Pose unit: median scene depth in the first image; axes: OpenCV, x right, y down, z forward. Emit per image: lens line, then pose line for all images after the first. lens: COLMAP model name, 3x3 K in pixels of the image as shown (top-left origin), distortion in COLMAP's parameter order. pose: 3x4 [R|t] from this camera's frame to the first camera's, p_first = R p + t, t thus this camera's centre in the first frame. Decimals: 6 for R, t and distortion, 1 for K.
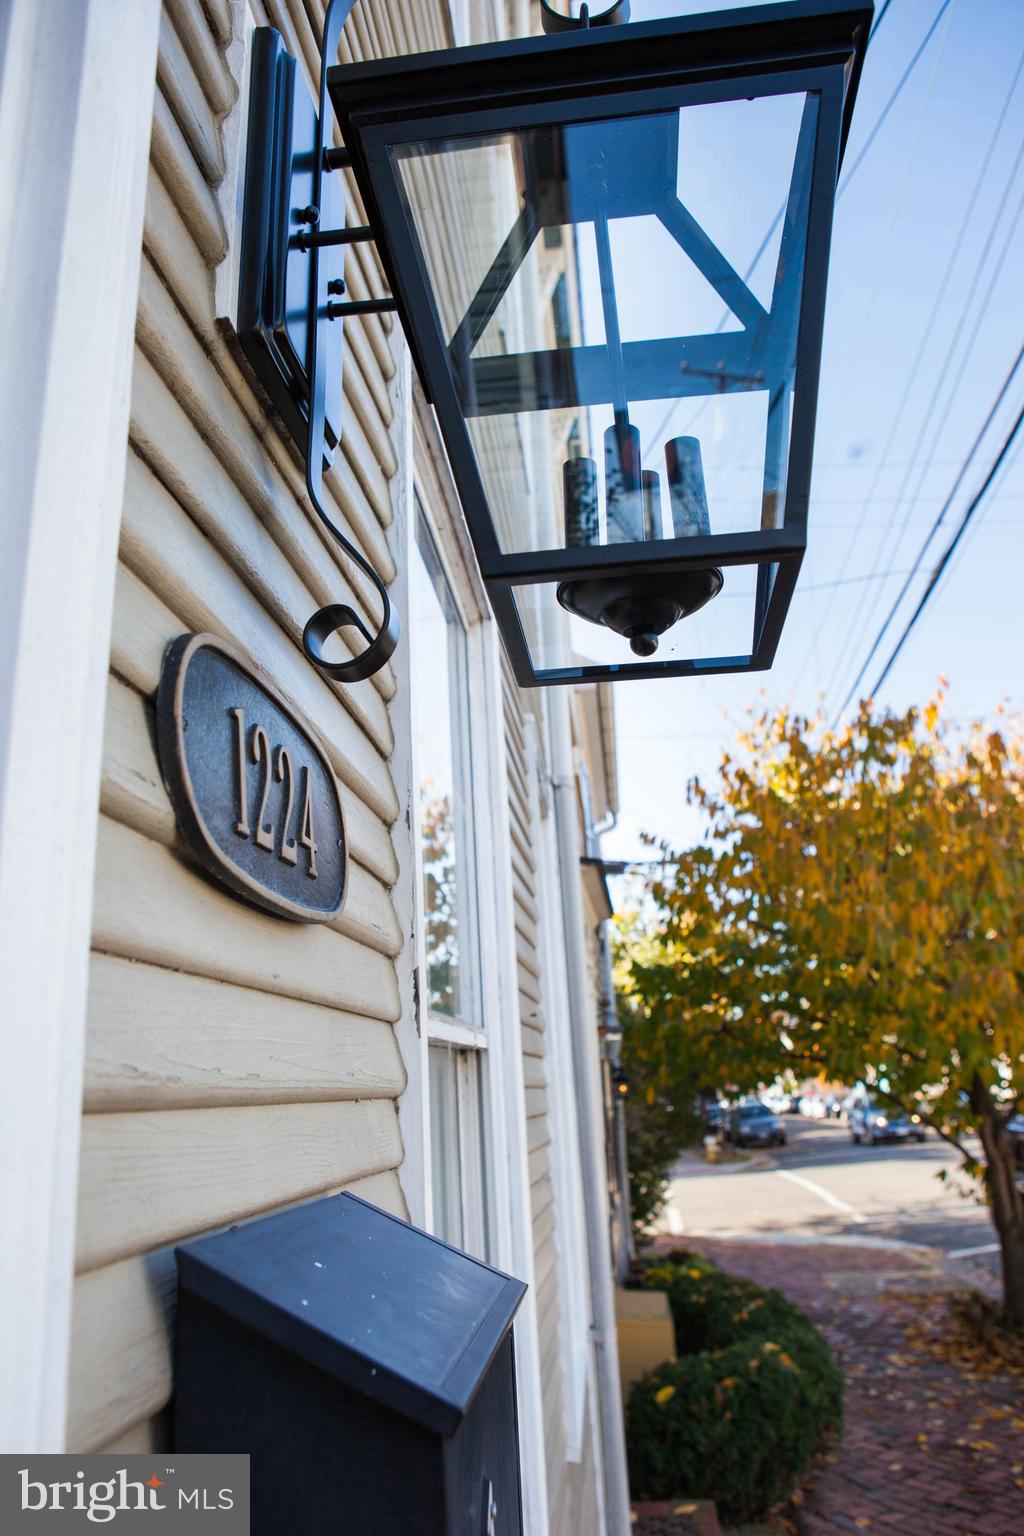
lens RADIAL K [[1052.8, 0, 511.9], [0, 1052.8, 780.4], [0, 0, 1]] dist [-0.105508, 0.076047]
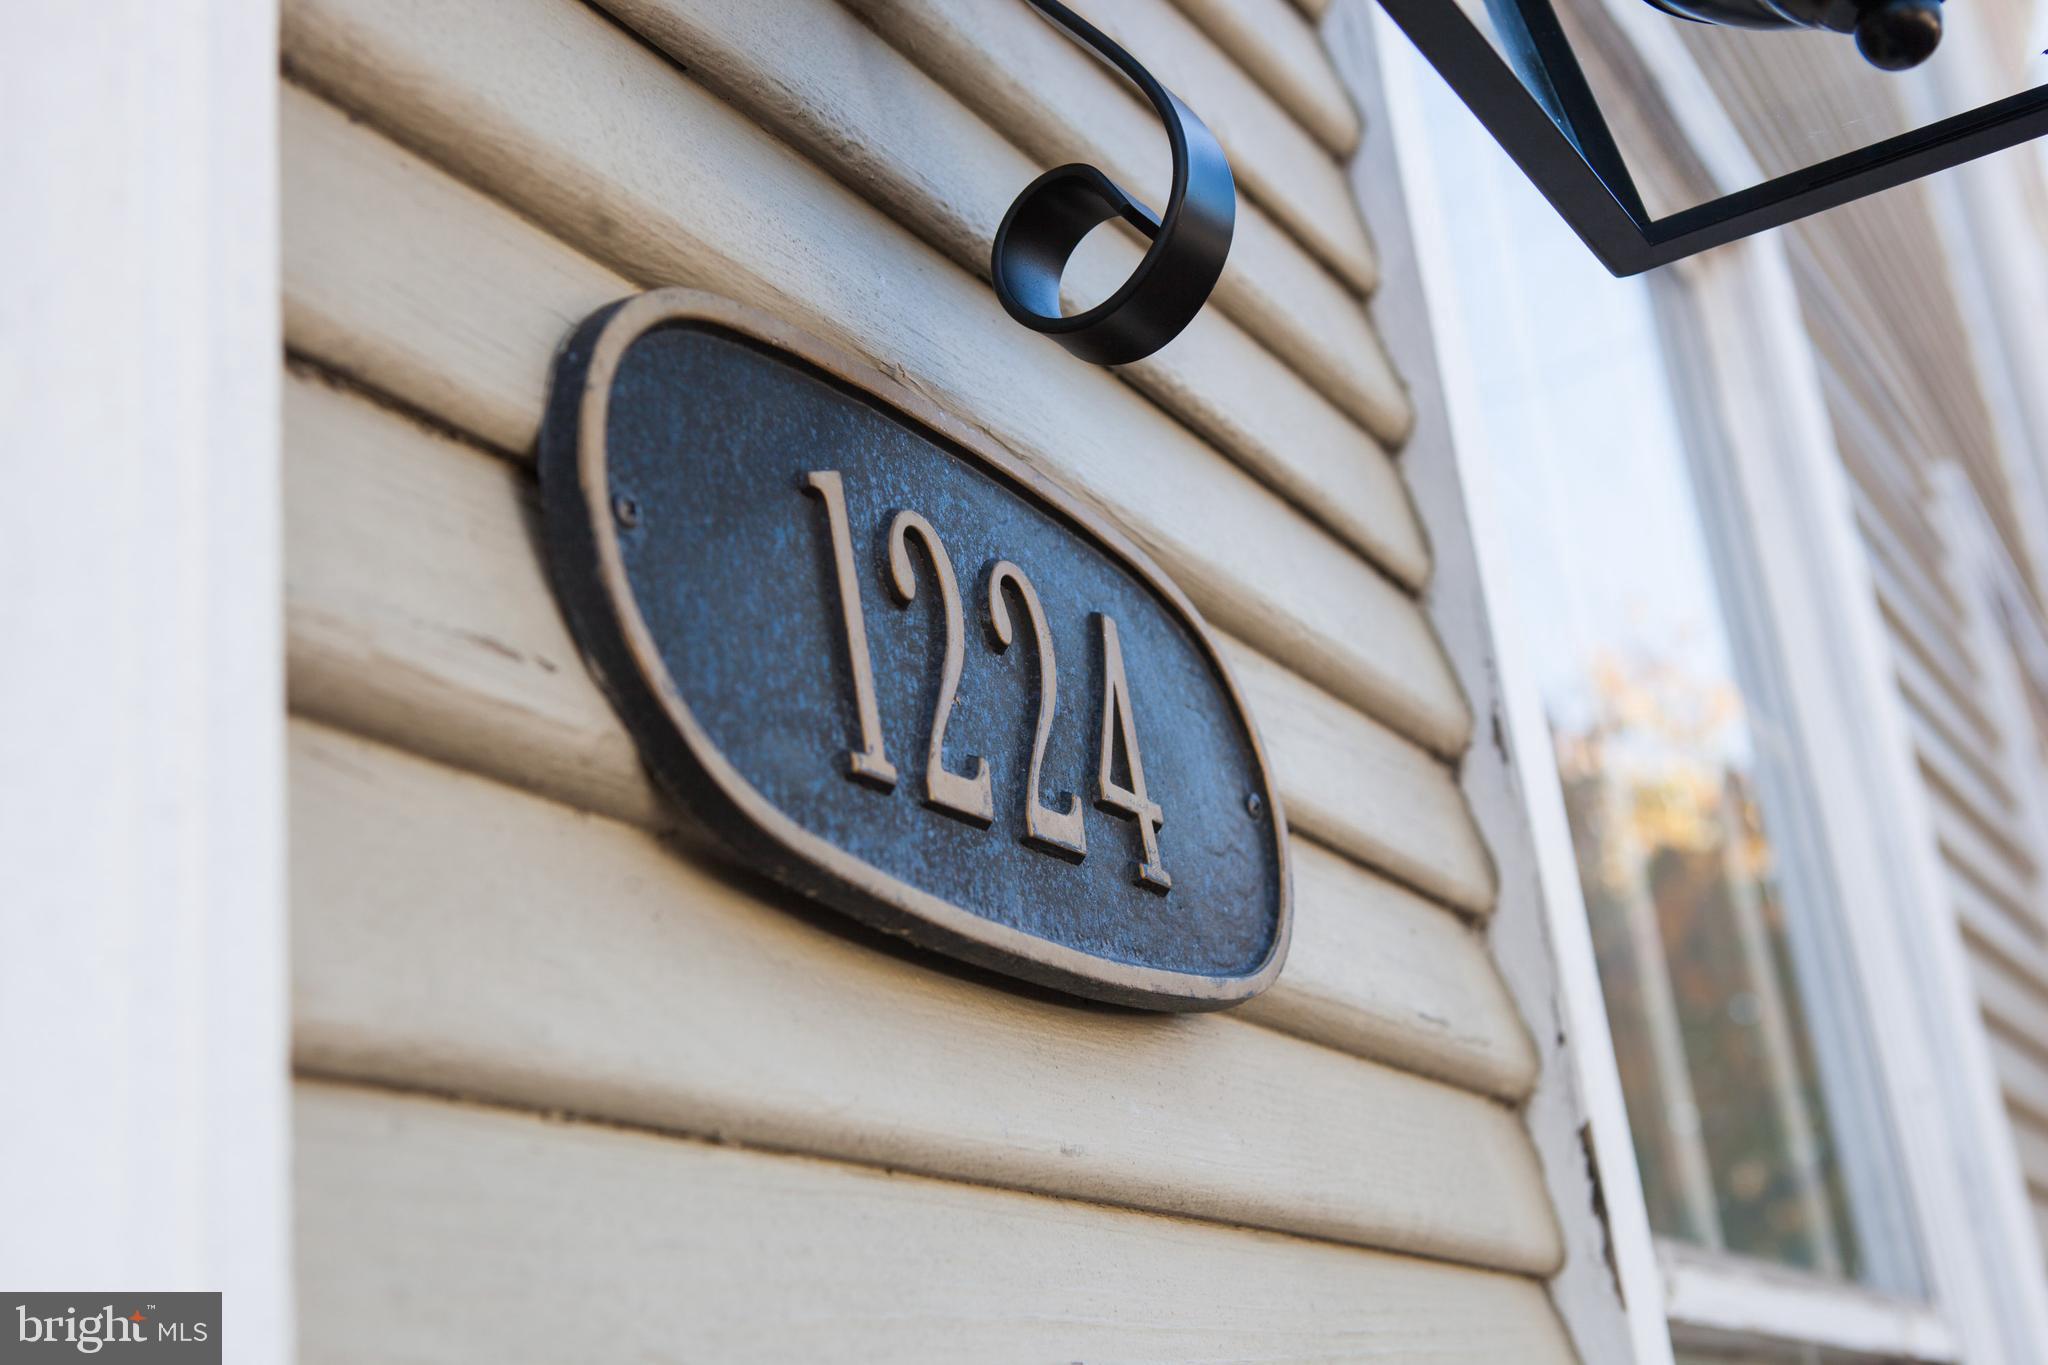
lens RADIAL K [[2550.6, 0, 1024.0], [0, 2550.6, 682.5], [0, 0, 1]] dist [-0.003485, 0.036525]
pose [[0.913773, -0.192445, -0.357749, 0.080767], [0.178540, 0.981306, -0.071845, 0.055297], [0.364887, 0.001777, 0.931050, 0.085676]]
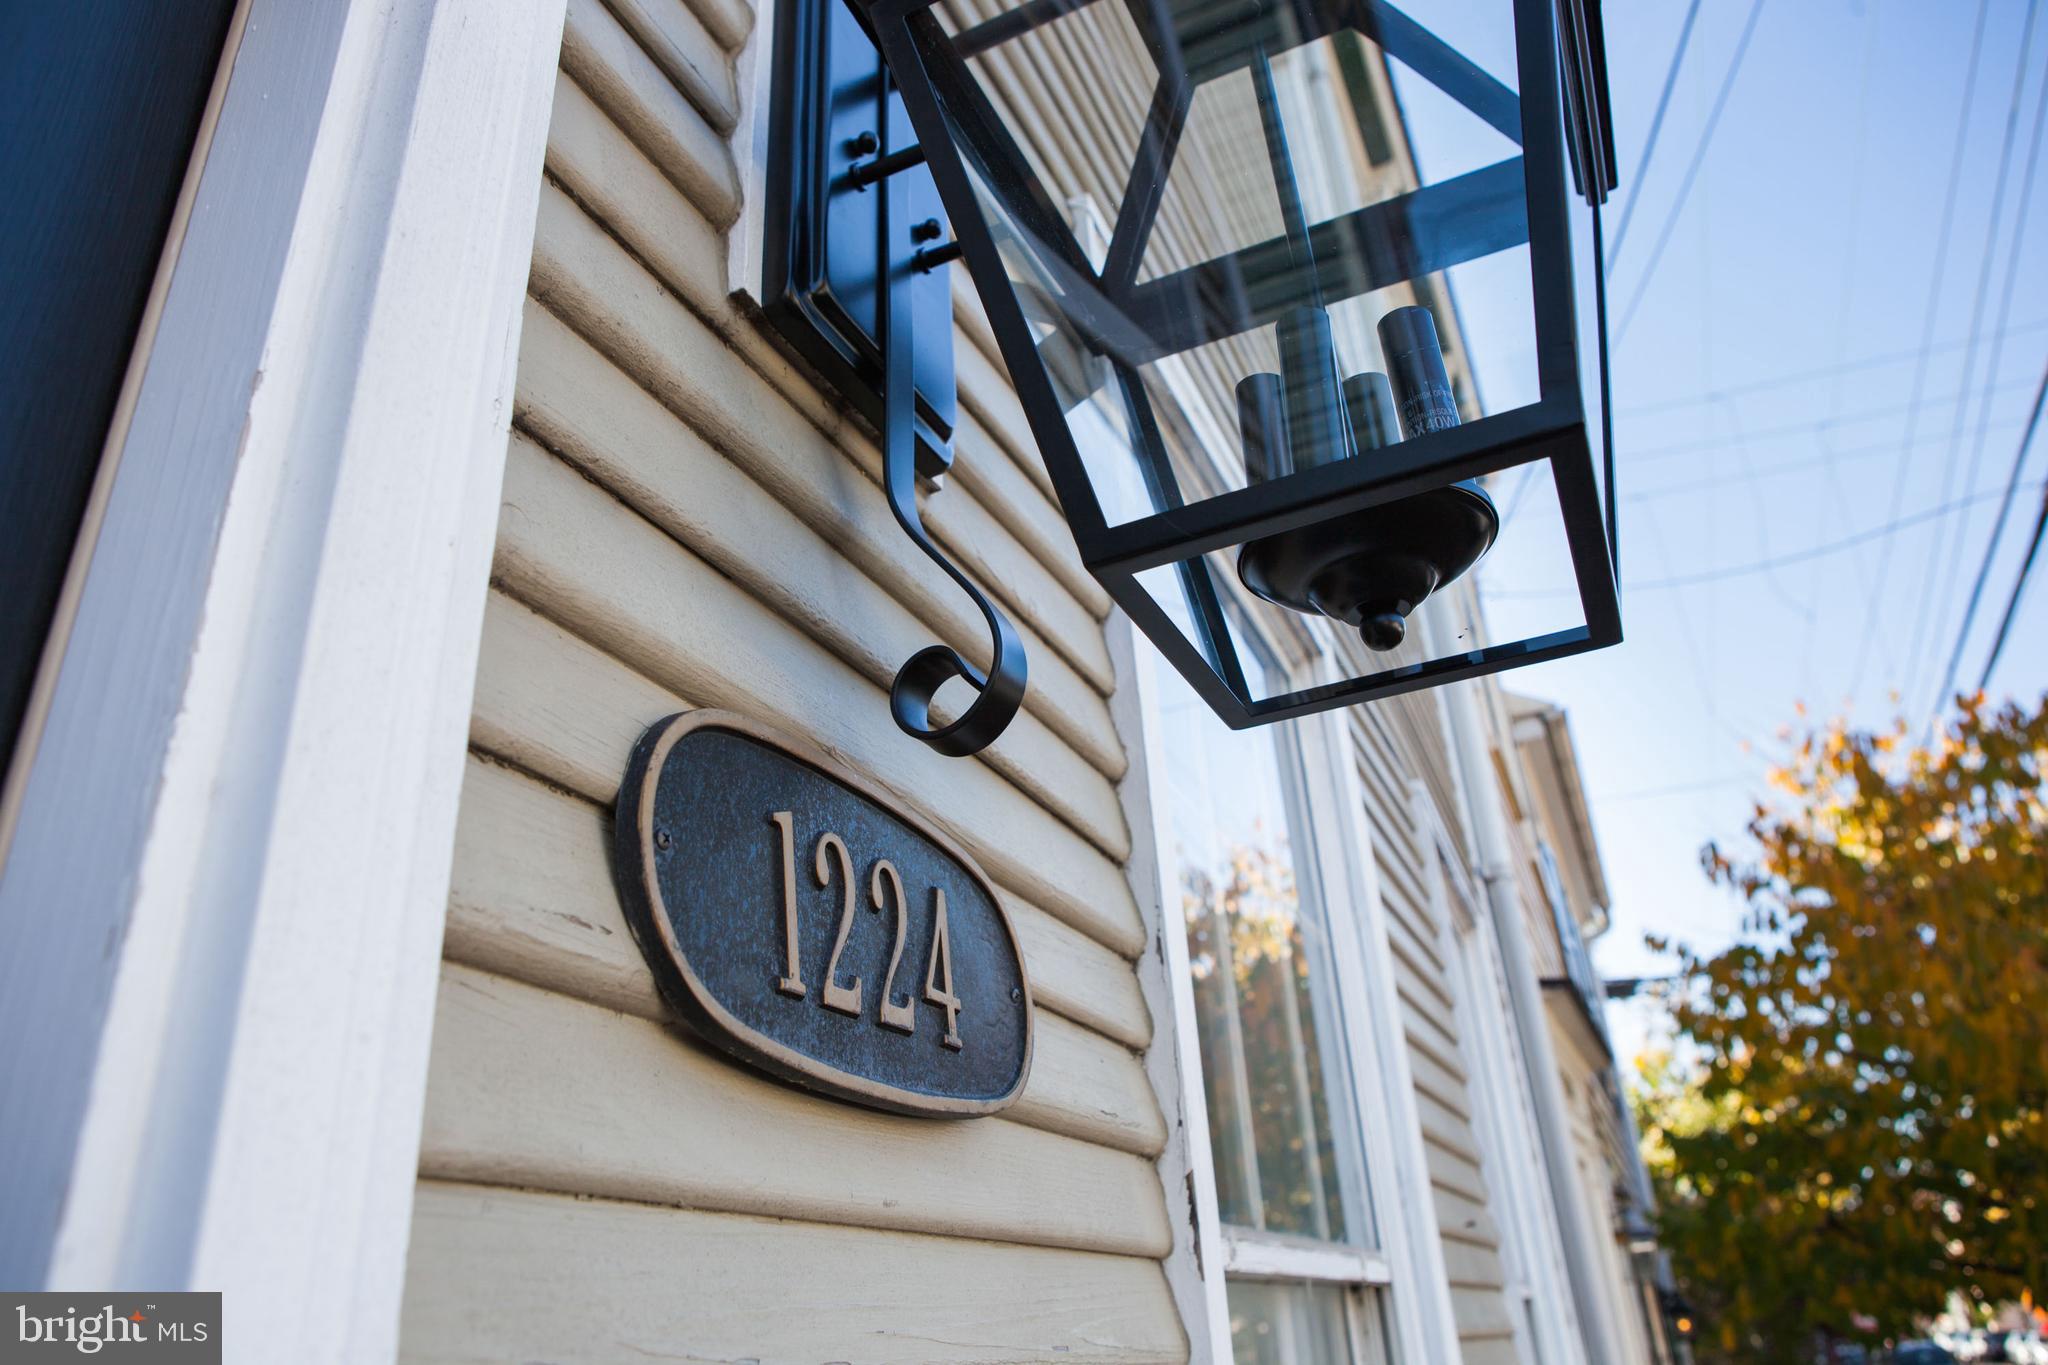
lens RADIAL K [[1403.8, 0, 1024.0], [0, 1403.8, 682.5], [0, 0, 1]] dist [-0.105508, 0.076047]
pose [[0.949760, -0.147490, -0.276046, 0.097843], [0.102380, 0.979885, -0.171300, 0.014091], [0.295759, 0.134432, 0.945756, 0.095313]]
